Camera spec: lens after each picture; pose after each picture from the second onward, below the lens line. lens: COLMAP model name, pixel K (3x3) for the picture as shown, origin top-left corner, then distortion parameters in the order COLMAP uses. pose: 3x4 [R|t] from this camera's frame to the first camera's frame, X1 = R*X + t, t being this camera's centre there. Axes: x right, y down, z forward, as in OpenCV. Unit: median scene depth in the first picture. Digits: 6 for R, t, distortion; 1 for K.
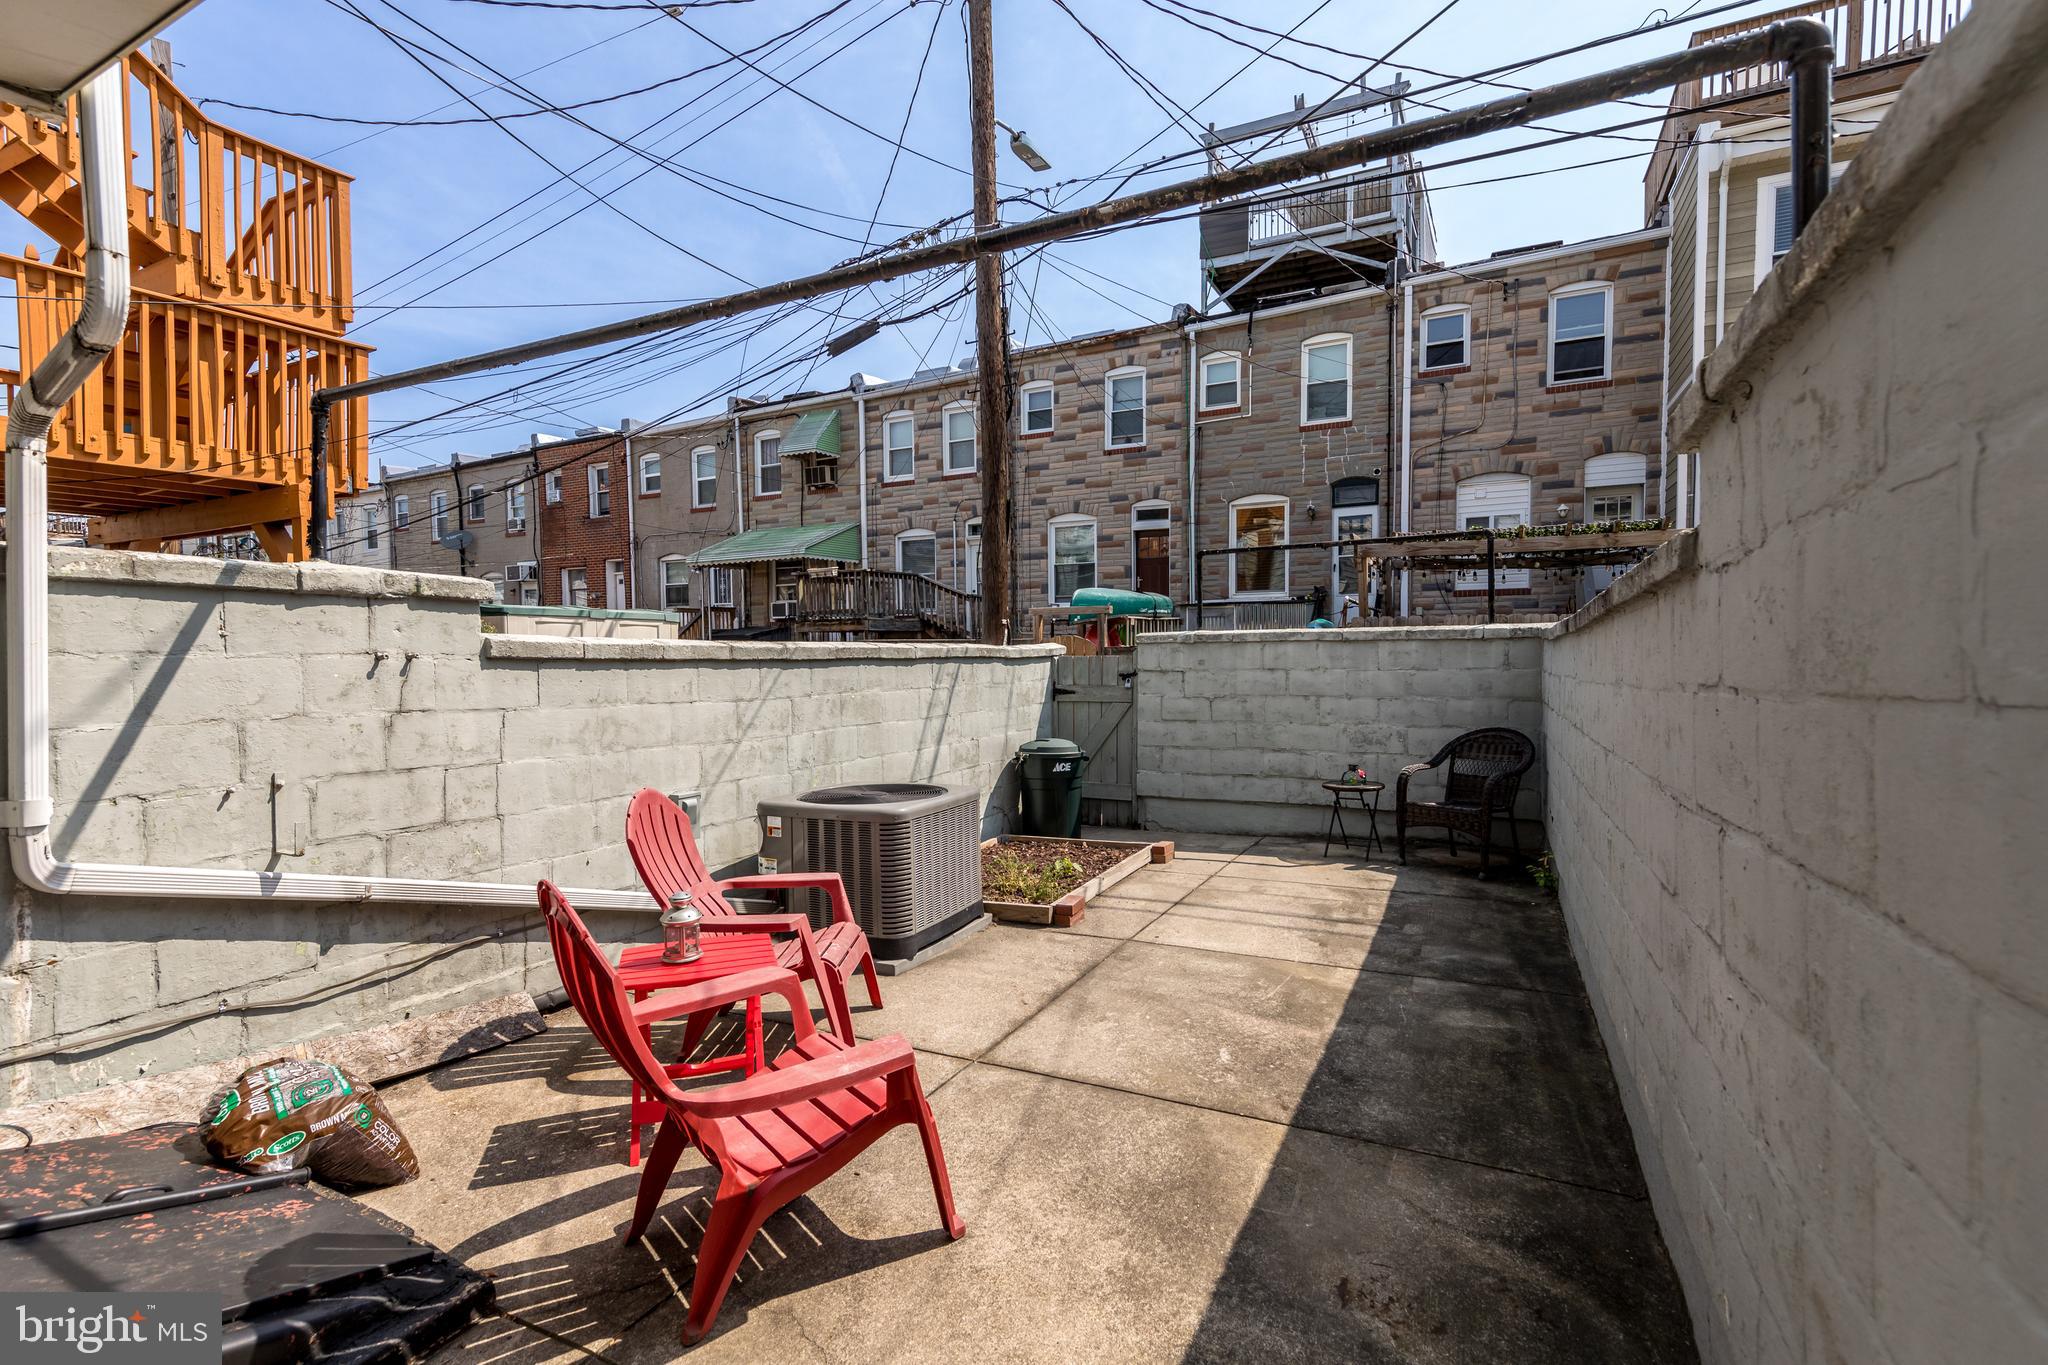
lens RADIAL K [[943.7, 0, 1024.0], [0, 943.7, 682.5], [0, 0, 1]] dist [-0.000377, -0.000070]
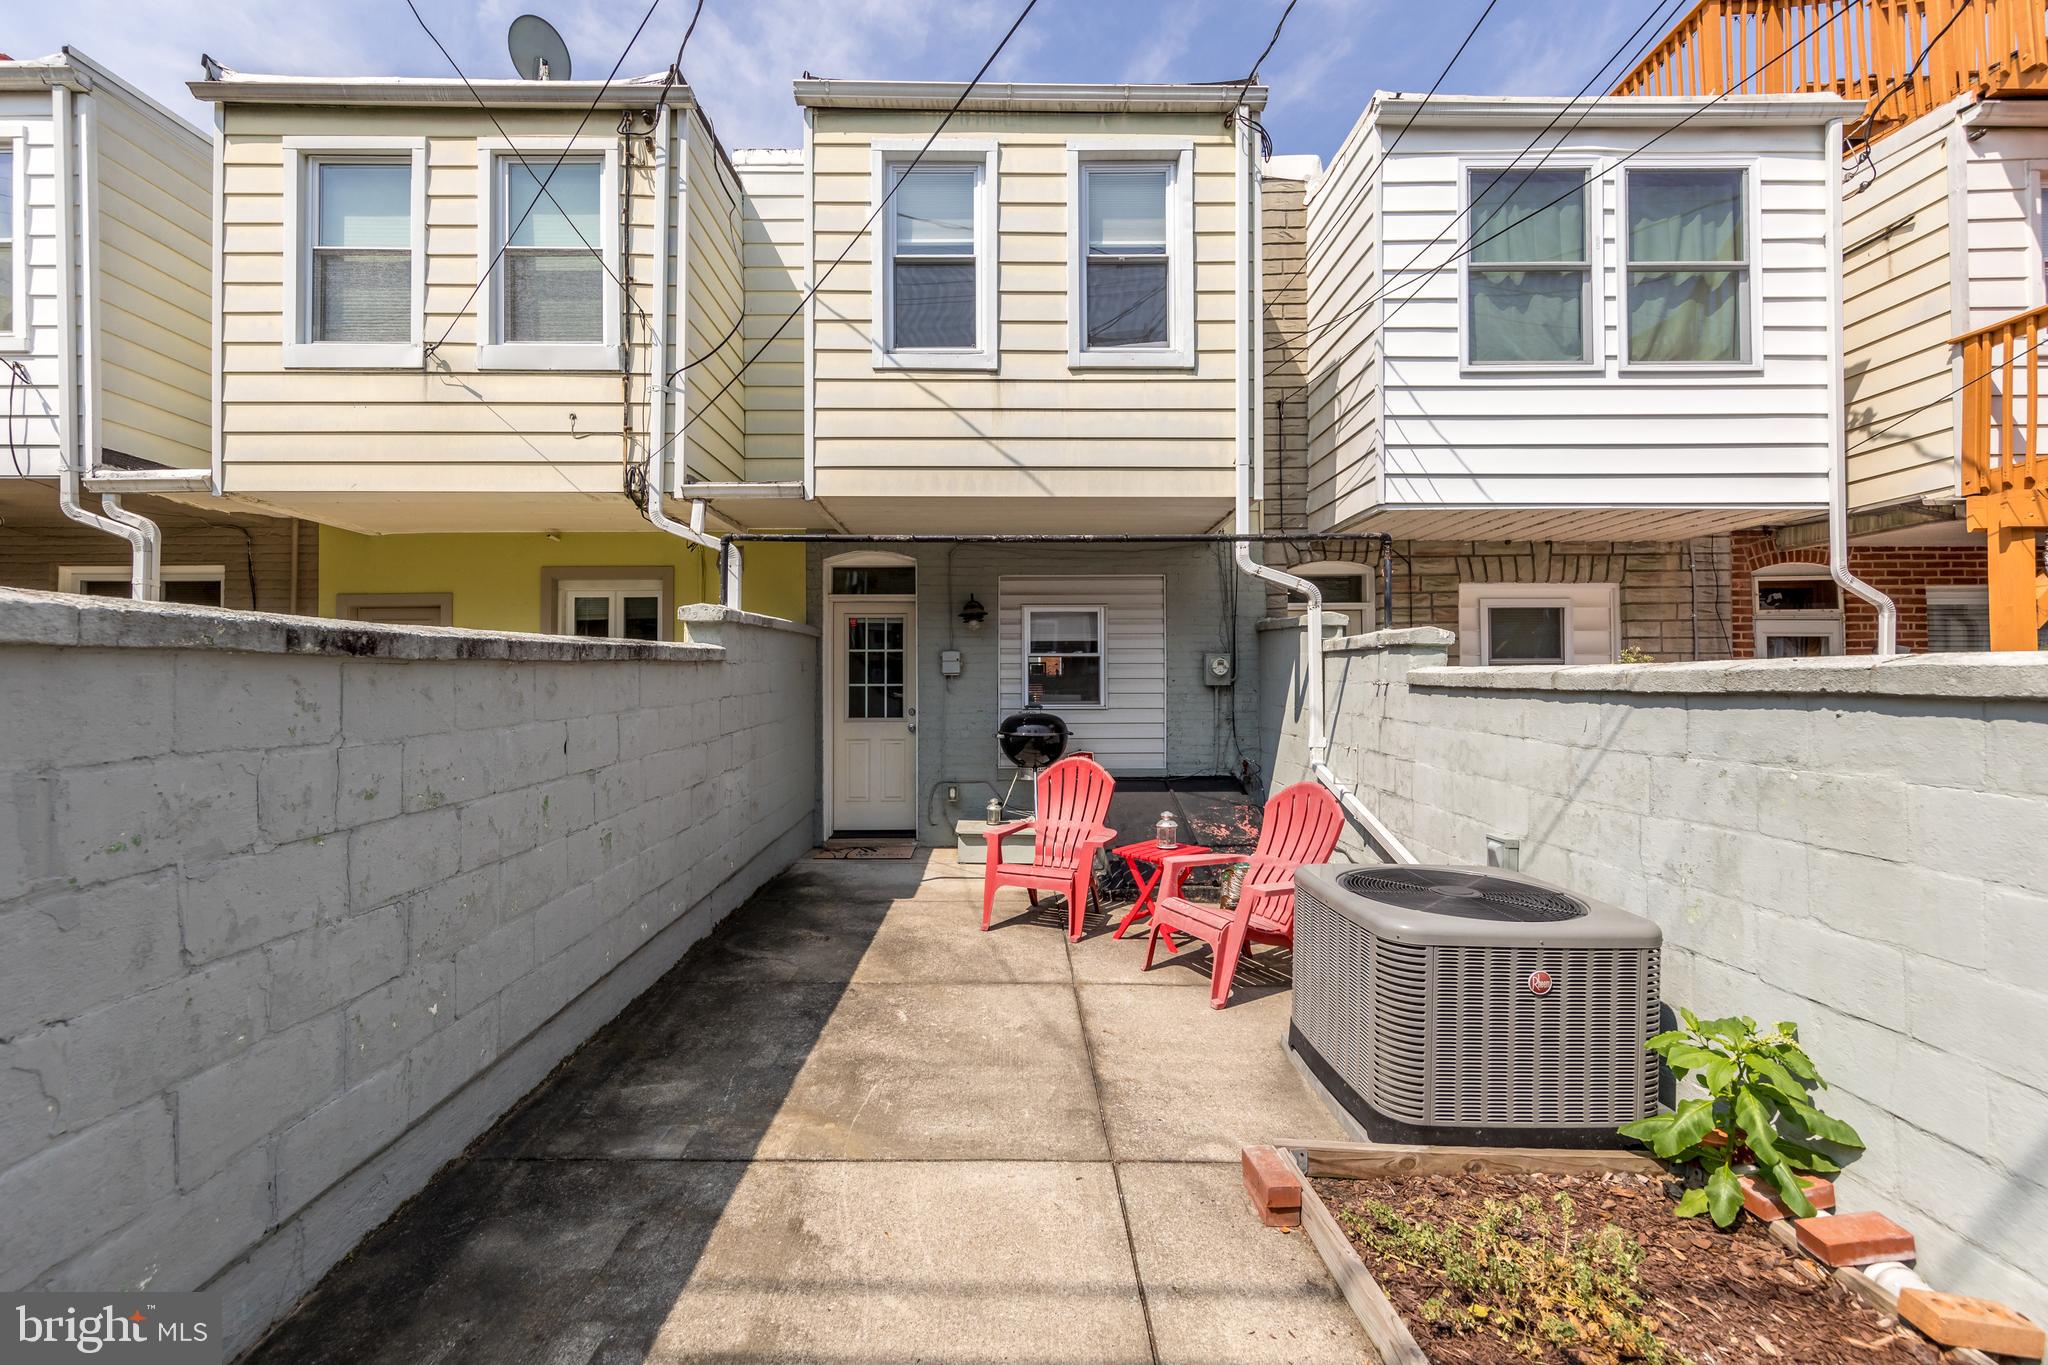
lens RADIAL K [[891.0, 0, 1024.0], [0, 891.0, 682.5], [0, 0, 1]] dist [0.000773, 0.000117]
pose [[-0.888557, 0.010739, -0.458641, 0.444358], [-0.001708, 0.999642, 0.026716, -0.053115], [0.458763, 0.024522, -0.888220, 1.552496]]
